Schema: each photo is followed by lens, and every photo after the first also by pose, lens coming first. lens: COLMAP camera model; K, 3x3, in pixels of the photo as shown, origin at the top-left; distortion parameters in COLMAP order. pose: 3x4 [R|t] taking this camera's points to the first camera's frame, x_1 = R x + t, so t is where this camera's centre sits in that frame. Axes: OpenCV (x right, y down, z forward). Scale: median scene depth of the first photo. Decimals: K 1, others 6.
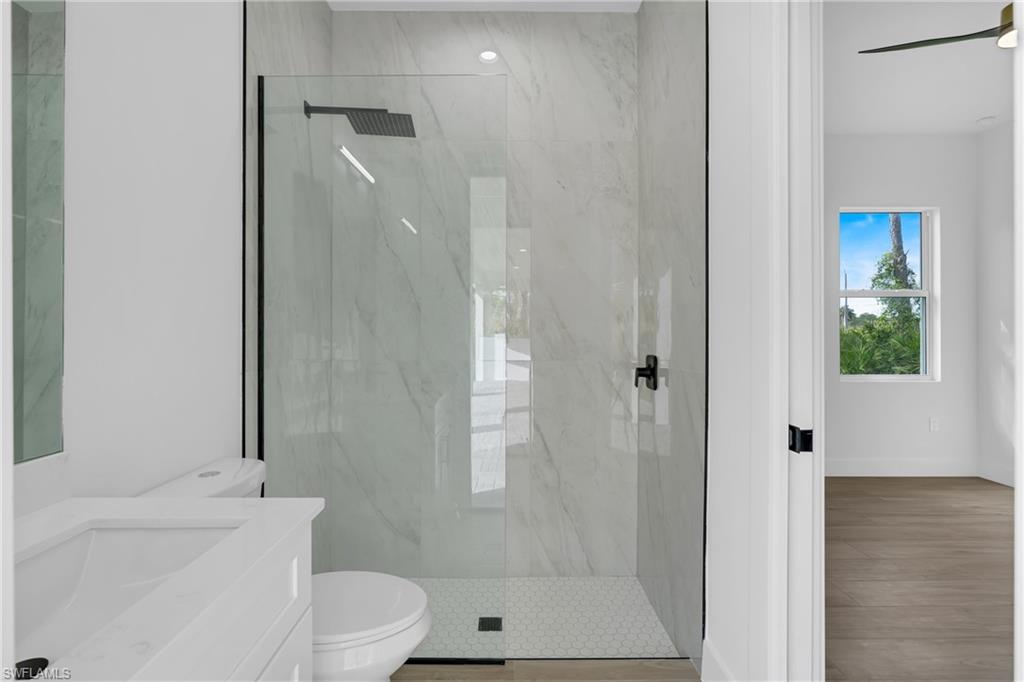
lens RADIAL K [[476.0, 0, 512.0], [0, 476.0, 341.0], [0, 0, 1]] dist [-0.000193, 0.000760]
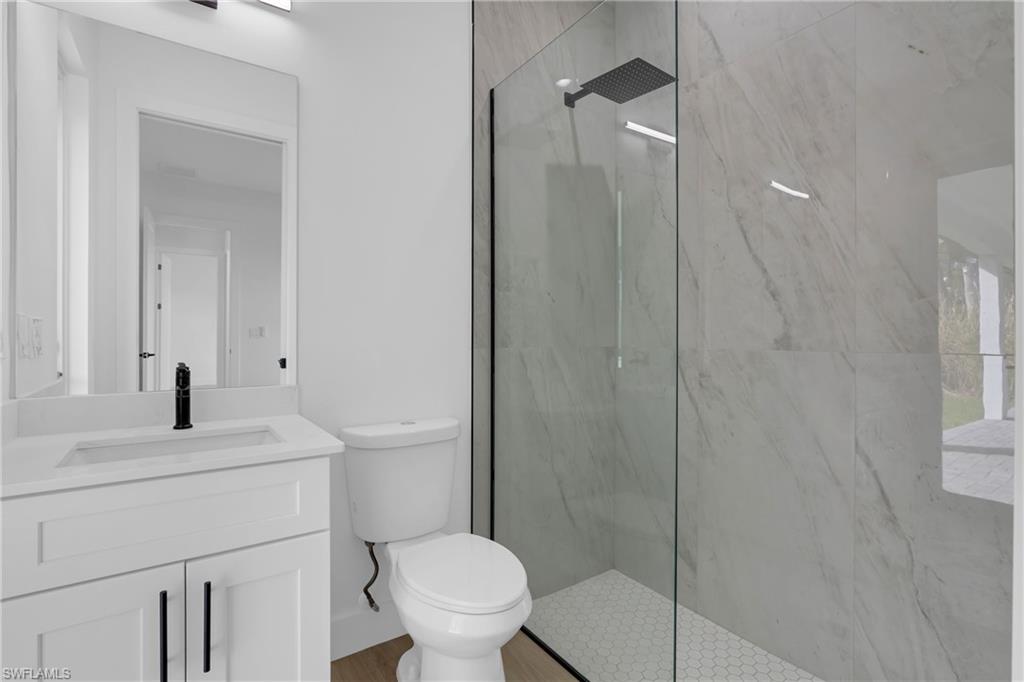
lens RADIAL K [[476.0, 0, 512.0], [0, 476.0, 341.0], [0, 0, 1]] dist [-0.000193, 0.000760]
pose [[0.576846, 0.006545, -0.816827, 0.292814], [-0.012418, 0.999923, -0.000757, 0.032640], [0.816759, 0.010581, 0.576883, 0.263841]]
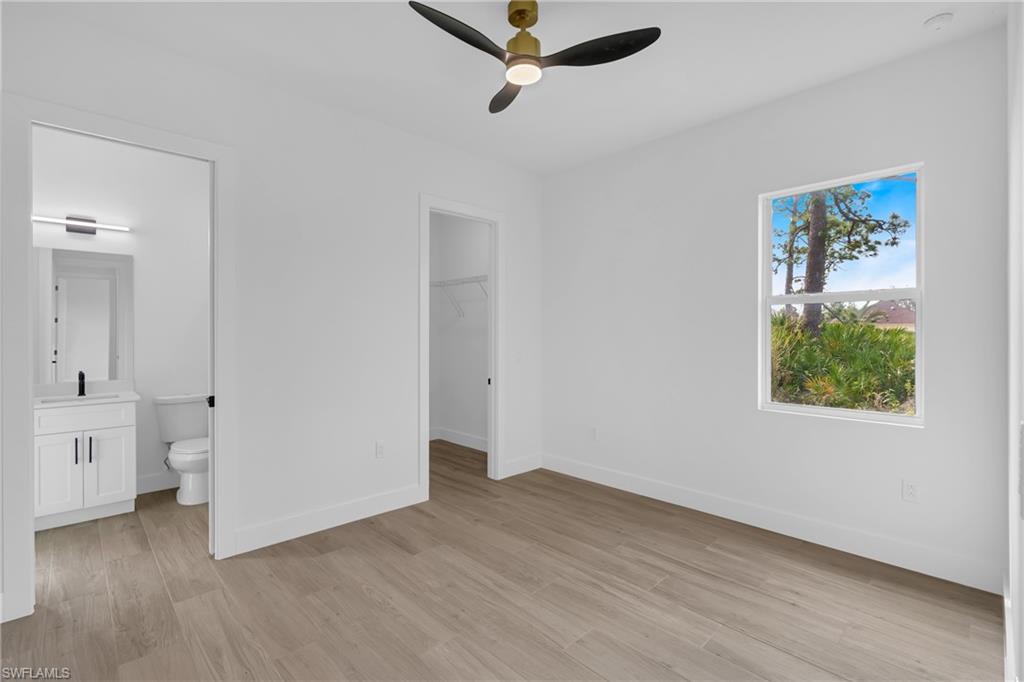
lens RADIAL K [[464.7, 0, 508.9], [0, 464.7, 330.6], [0, 0, 1]] dist [-0.000046, 0.000304]
pose [[0.689571, 0.000567, -0.724218, 1.570809], [-0.007432, 0.999953, -0.006294, -0.064012], [0.724180, 0.009722, 0.689543, 0.235316]]
